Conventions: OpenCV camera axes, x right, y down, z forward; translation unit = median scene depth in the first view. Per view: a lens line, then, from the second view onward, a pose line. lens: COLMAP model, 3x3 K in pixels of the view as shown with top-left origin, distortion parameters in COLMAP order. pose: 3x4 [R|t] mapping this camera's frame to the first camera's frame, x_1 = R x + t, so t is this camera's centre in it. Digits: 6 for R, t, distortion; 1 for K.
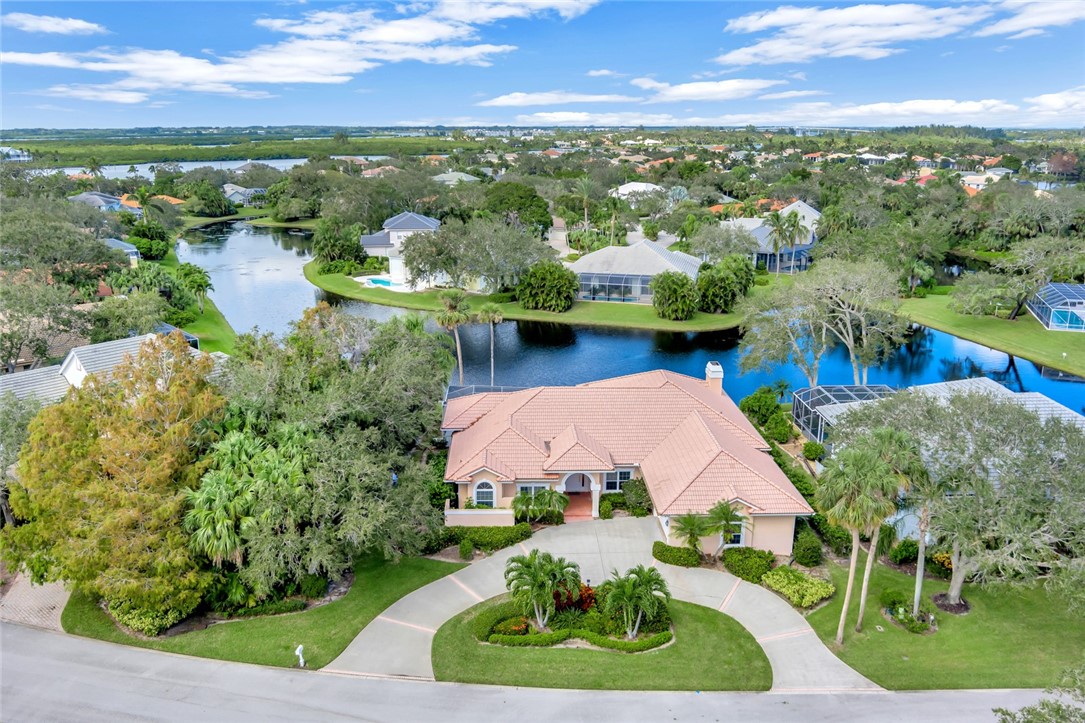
lens RADIAL K [[873.6, 0, 542.5], [0, 873.6, 361.5], [0, 0, 1]] dist [-0.070006, 0.004689]
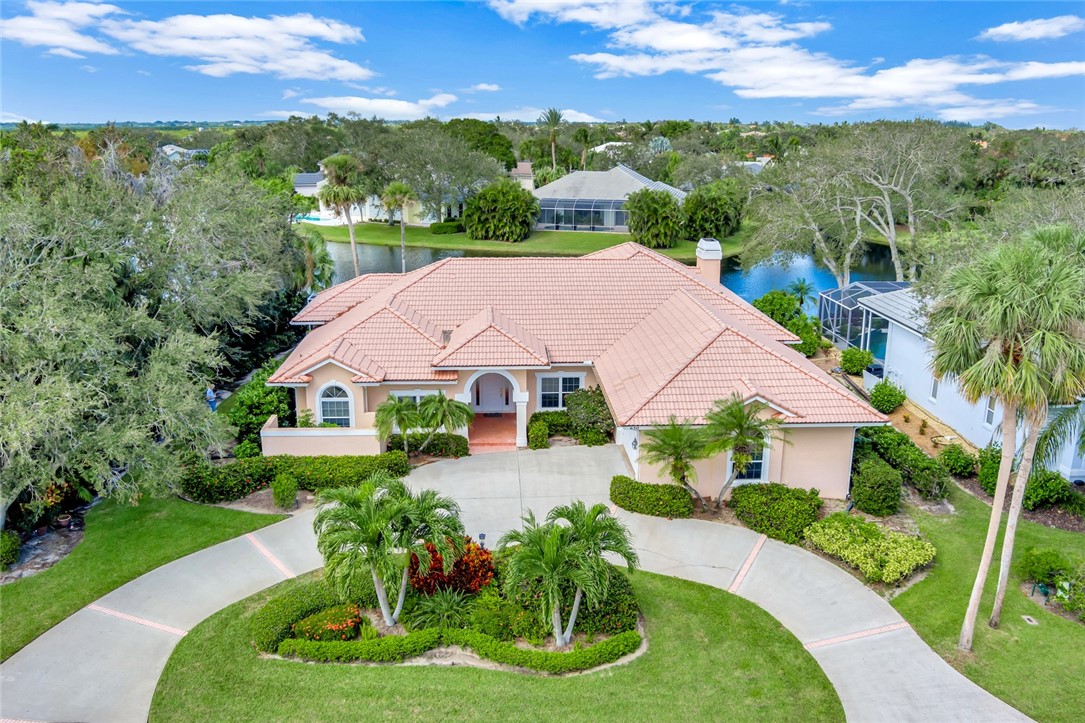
lens RADIAL K [[880.6, 0, 542.5], [0, 880.6, 361.5], [0, 0, 1]] dist [-0.069178, 0.009217]
pose [[0.999829, -0.006245, 0.017412, 0.072304], [0.006232, 0.999980, 0.000786, 0.130859], [-0.017417, -0.000677, 0.999848, 0.418911]]
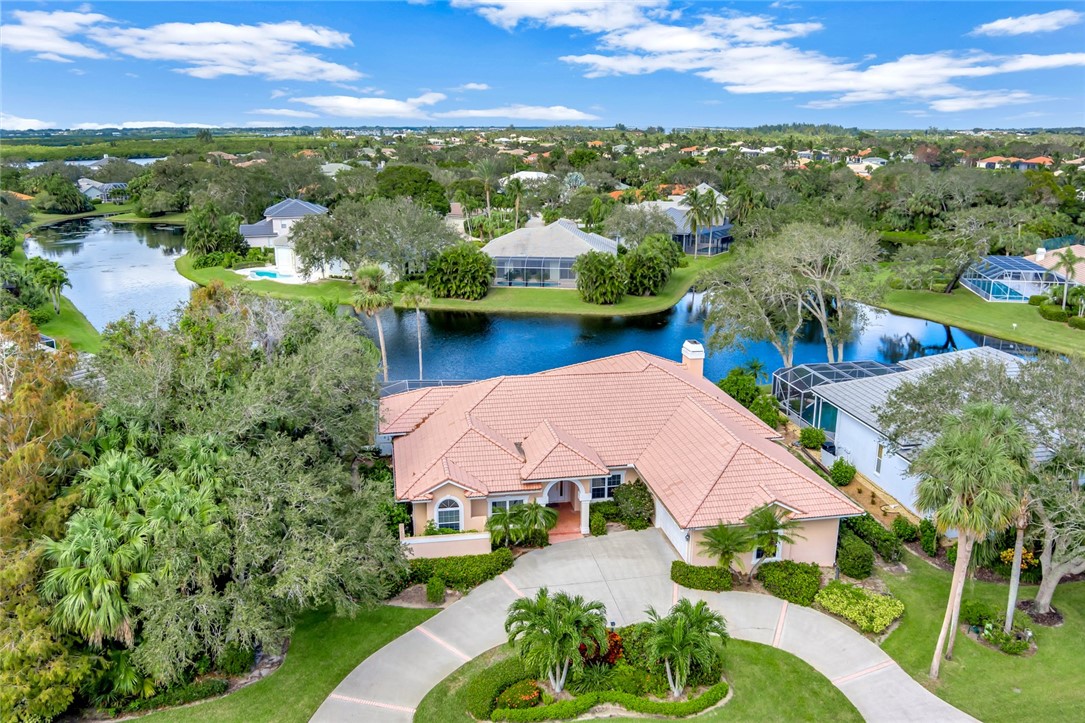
lens RADIAL K [[873.6, 0, 542.5], [0, 873.6, 361.5], [0, 0, 1]] dist [-0.070006, 0.004689]
pose [[0.989534, -0.039062, 0.138916, -0.092802], [0.039087, 0.999233, 0.002549, 0.017924], [-0.138909, 0.002908, 0.990301, 0.232724]]
